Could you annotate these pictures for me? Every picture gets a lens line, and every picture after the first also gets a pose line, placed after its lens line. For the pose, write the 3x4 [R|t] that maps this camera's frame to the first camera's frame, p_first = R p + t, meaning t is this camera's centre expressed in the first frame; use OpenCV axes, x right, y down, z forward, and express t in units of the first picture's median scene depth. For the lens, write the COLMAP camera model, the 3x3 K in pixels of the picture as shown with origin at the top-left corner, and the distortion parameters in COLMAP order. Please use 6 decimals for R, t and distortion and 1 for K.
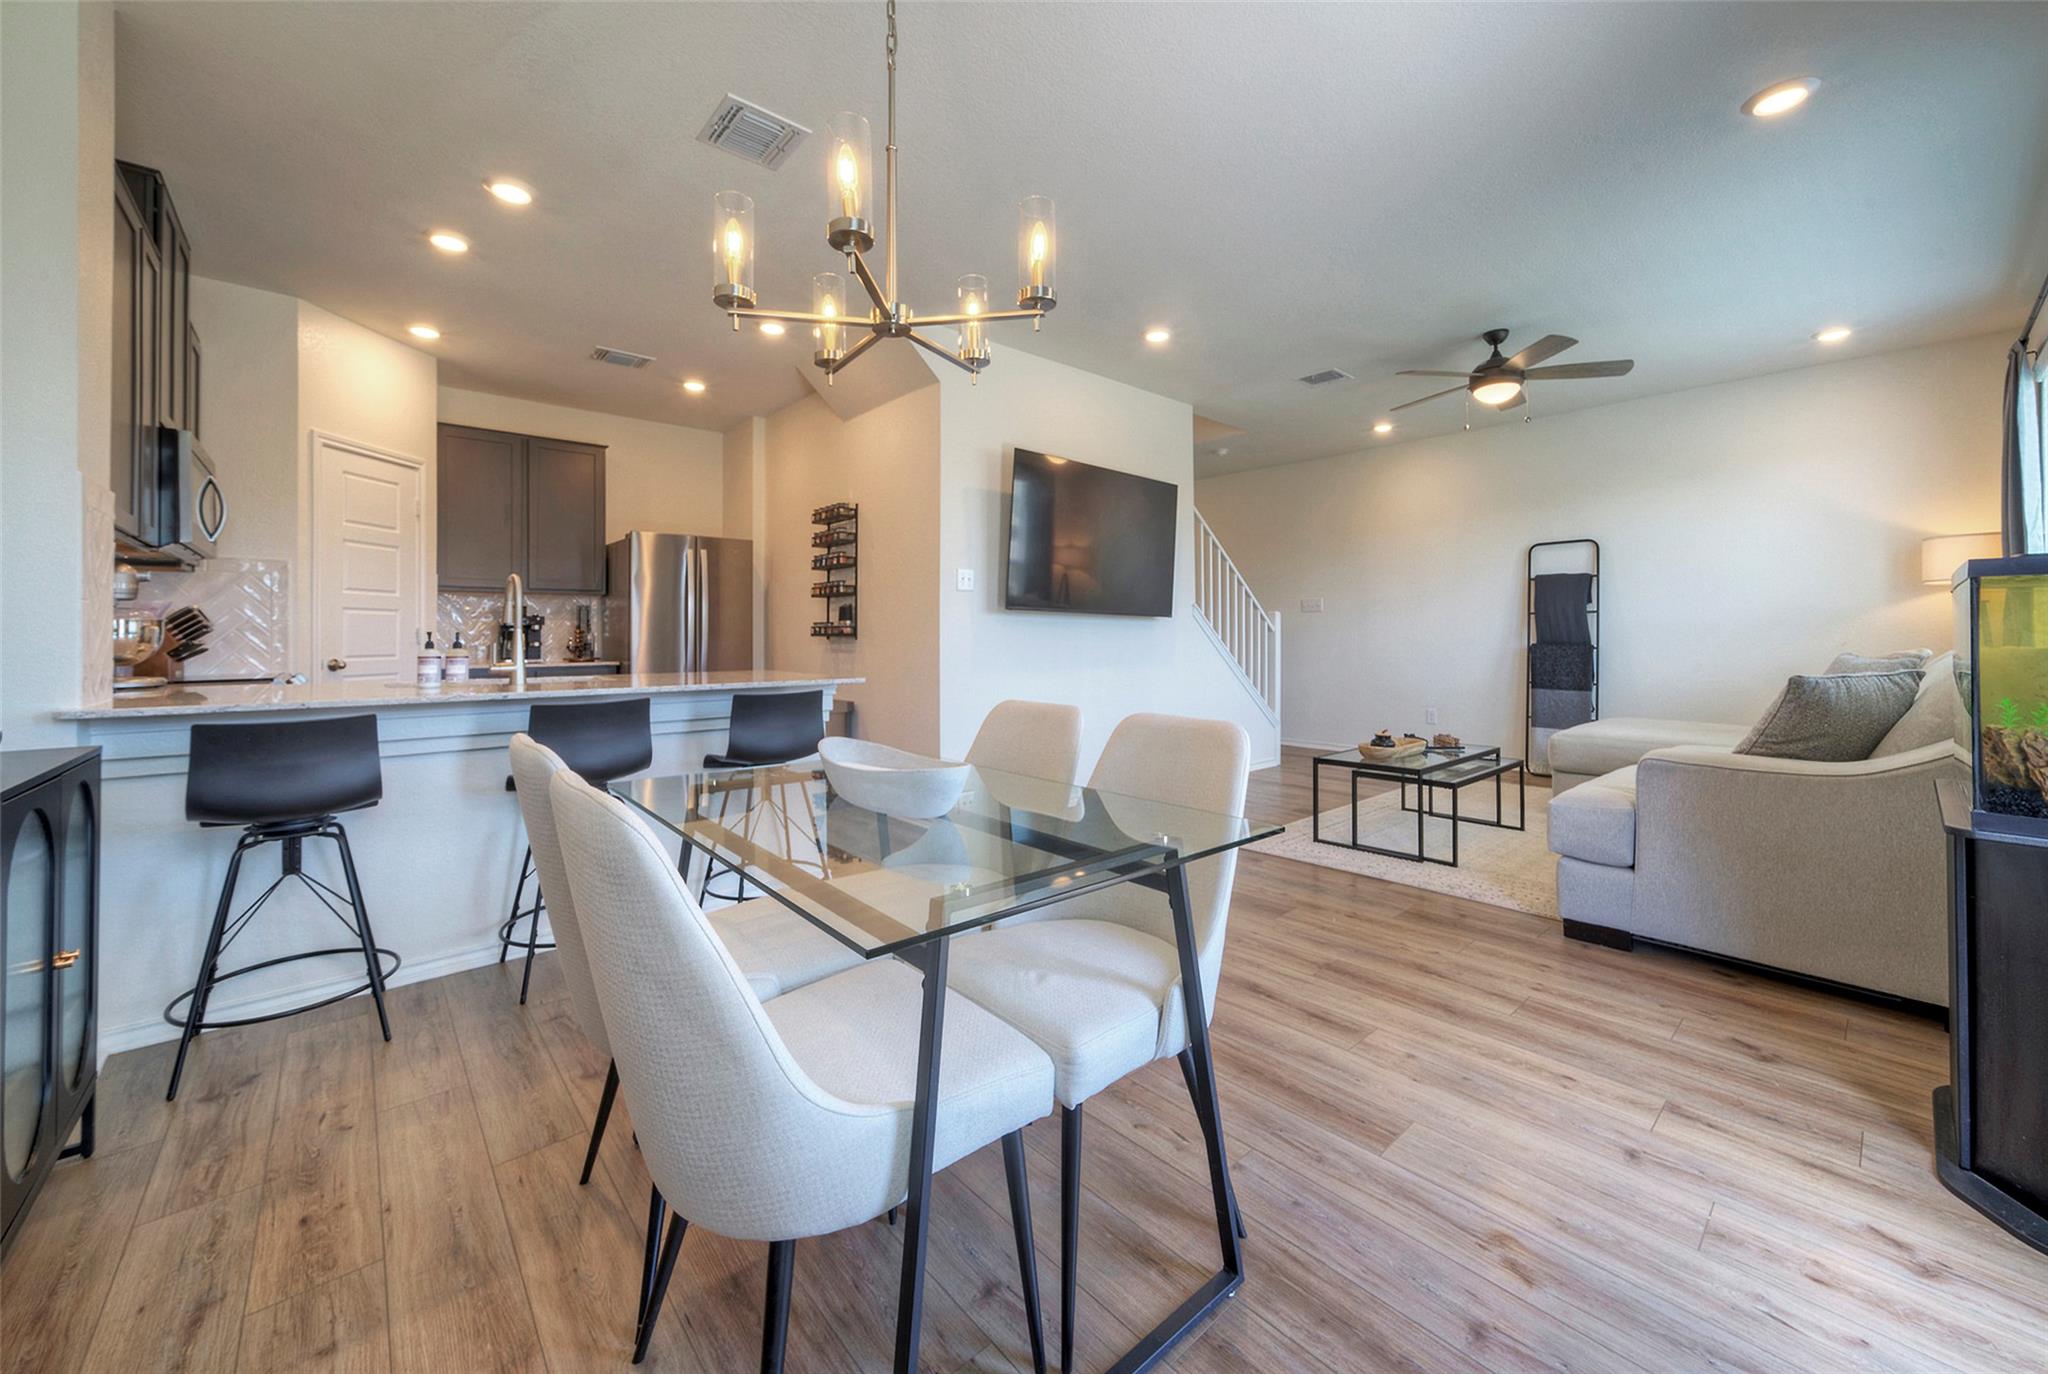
lens RADIAL K [[779.3, 0, 1000.5], [0, 779.3, 635.9], [0, 0, 1]] dist [0.004303, 0.000921]
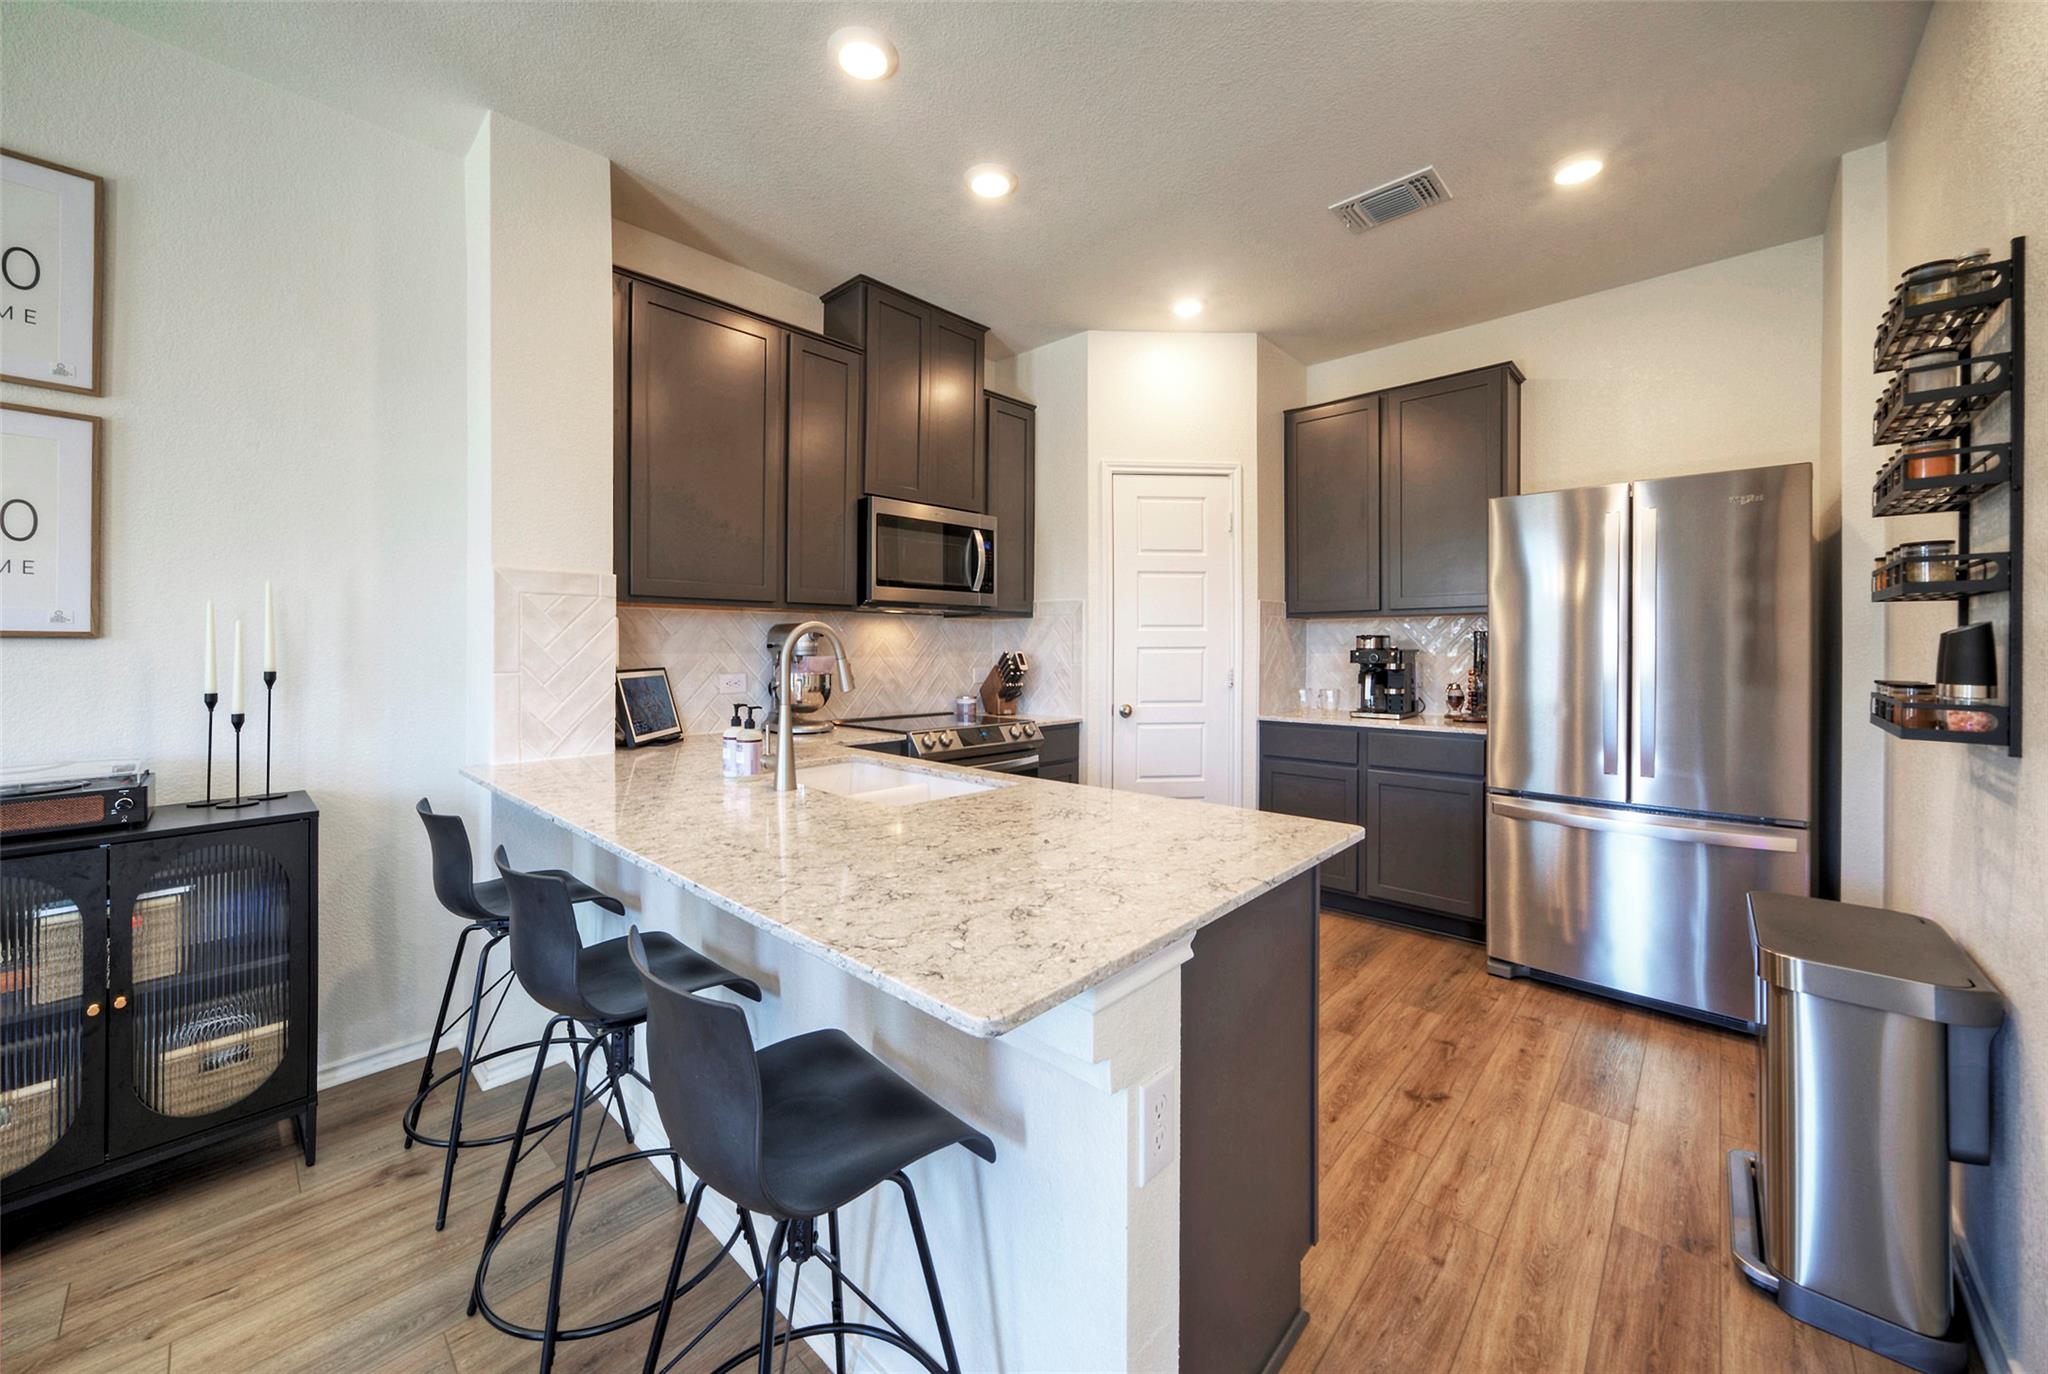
lens RADIAL K [[779.3, 0, 1002.7], [0, 779.3, 650.0], [0, 0, 1]] dist [0.004303, 0.000921]
pose [[0.114776, 0.004989, -0.993379, 0.042639], [0.006686, 0.999961, 0.005795, -0.040322], [0.993369, -0.007307, 0.114738, 0.718832]]
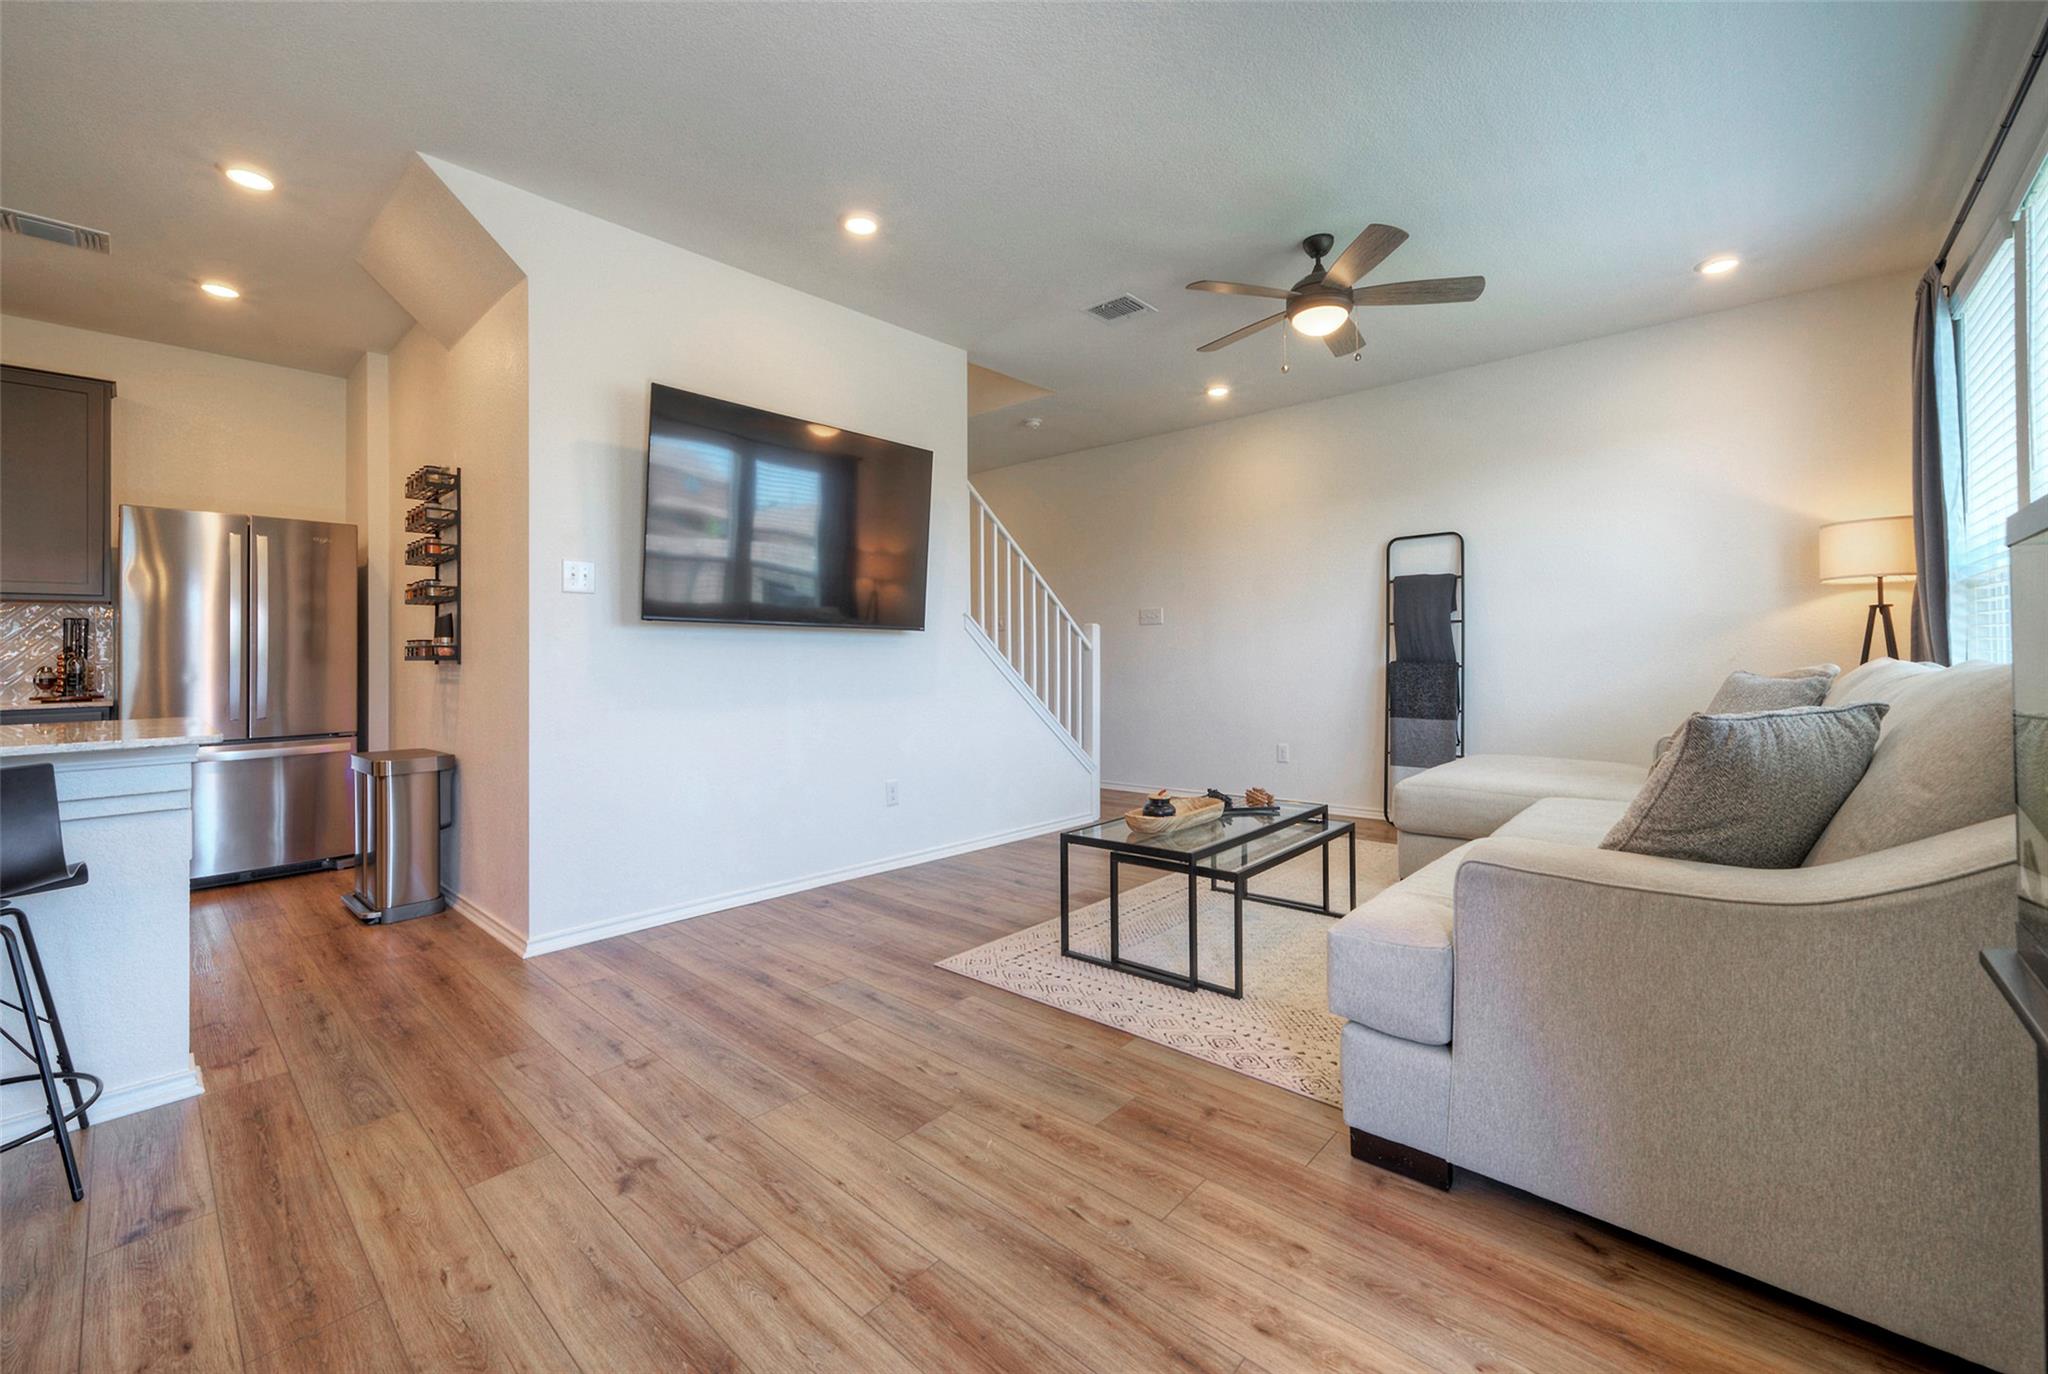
lens RADIAL K [[820.7, 0, 1027.0], [0, 820.7, 654.2], [0, 0, 1]] dist [-0.006341, 0.002364]
pose [[0.992274, -0.008030, 0.123805, 0.250112], [0.008624, 0.999954, -0.004265, 0.002749], [-0.123765, 0.005299, 0.992297, 0.256556]]
